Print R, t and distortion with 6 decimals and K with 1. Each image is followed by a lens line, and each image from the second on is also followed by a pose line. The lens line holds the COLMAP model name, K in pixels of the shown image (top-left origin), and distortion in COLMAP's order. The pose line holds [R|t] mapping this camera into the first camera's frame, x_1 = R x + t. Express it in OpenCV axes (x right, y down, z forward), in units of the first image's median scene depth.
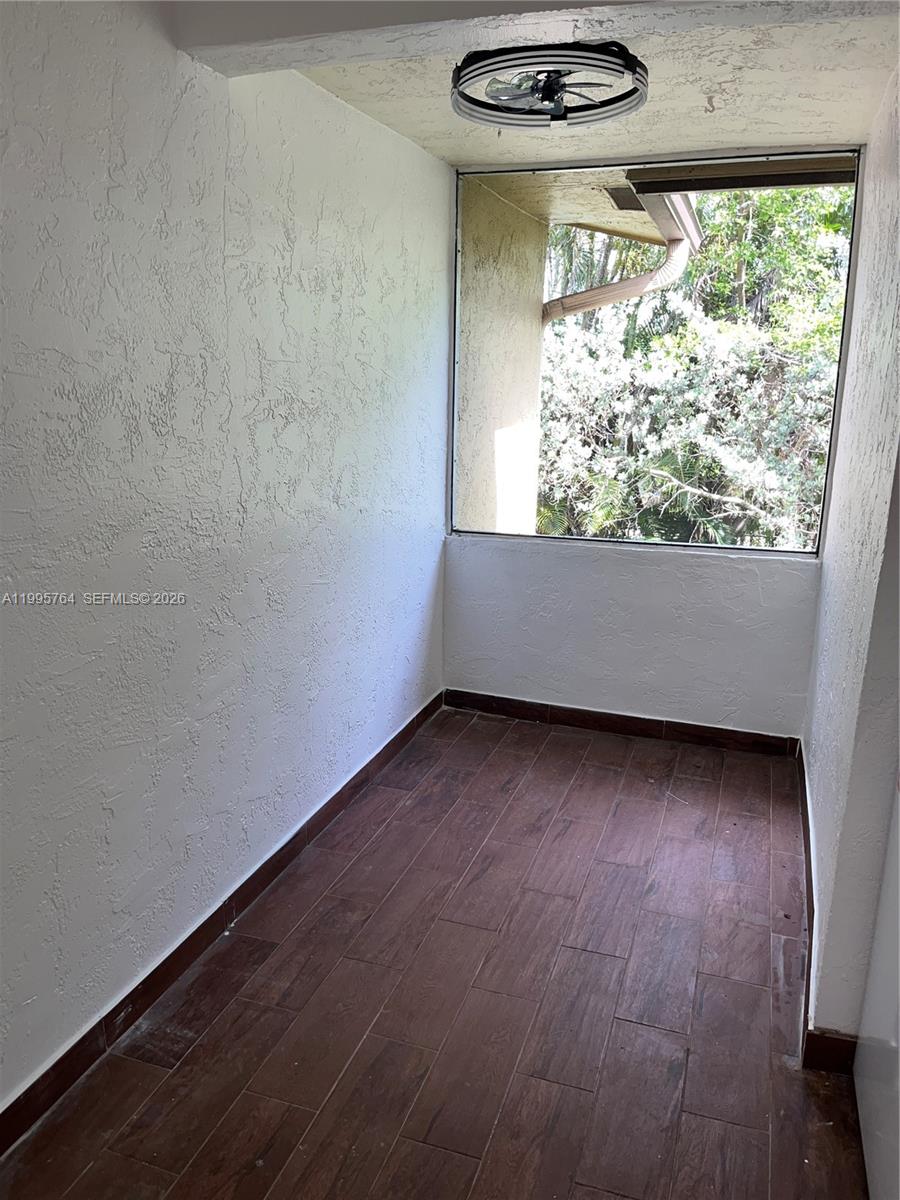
lens RADIAL K [[897.6, 0, 445.7], [0, 897.6, 598.9], [0, 0, 1]] dist [0.047028, -0.089526]
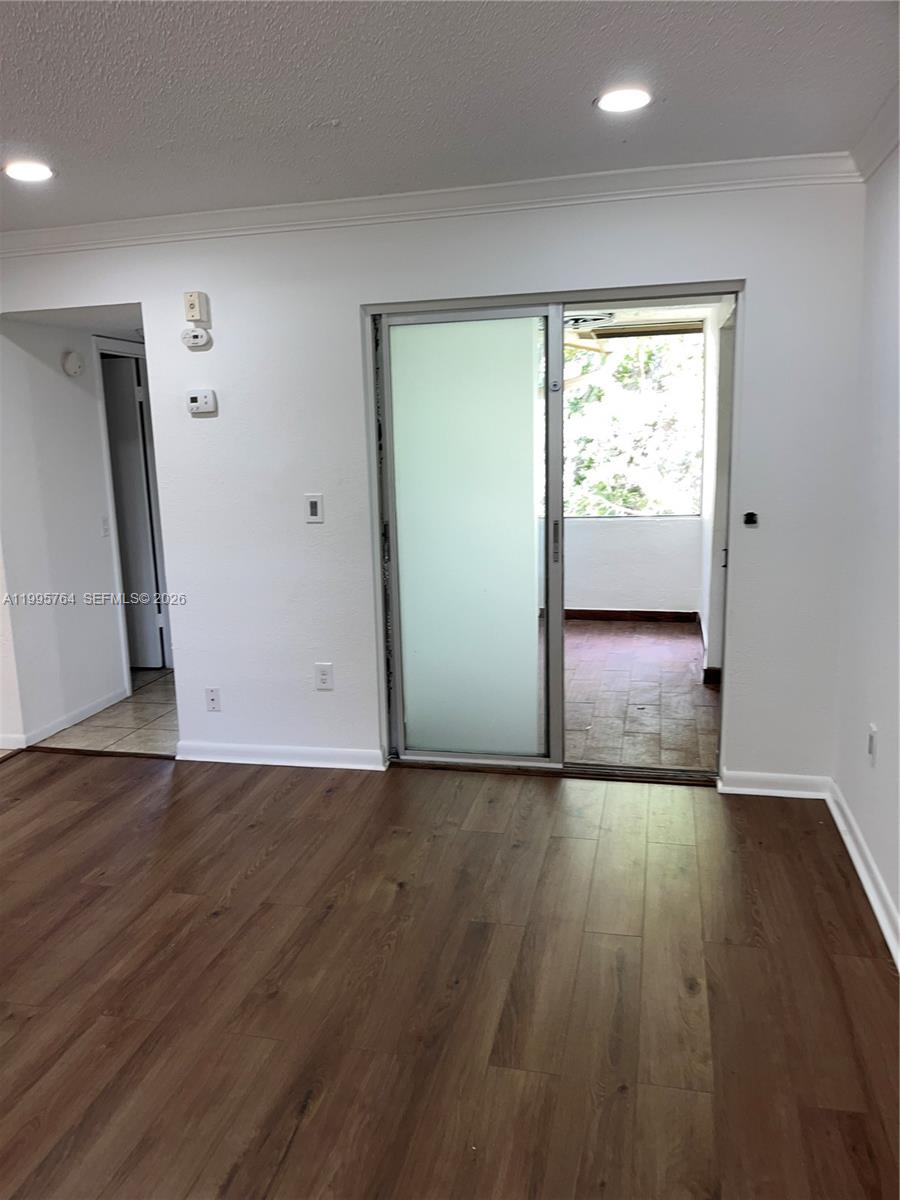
lens RADIAL K [[897.6, 0, 445.7], [0, 897.6, 598.9], [0, 0, 1]] dist [0.047028, -0.089526]
pose [[0.993923, -0.056726, 0.094335, -0.167444], [0.062790, 0.996061, -0.062605, 0.110507], [-0.090412, 0.068147, 0.993570, -0.445465]]
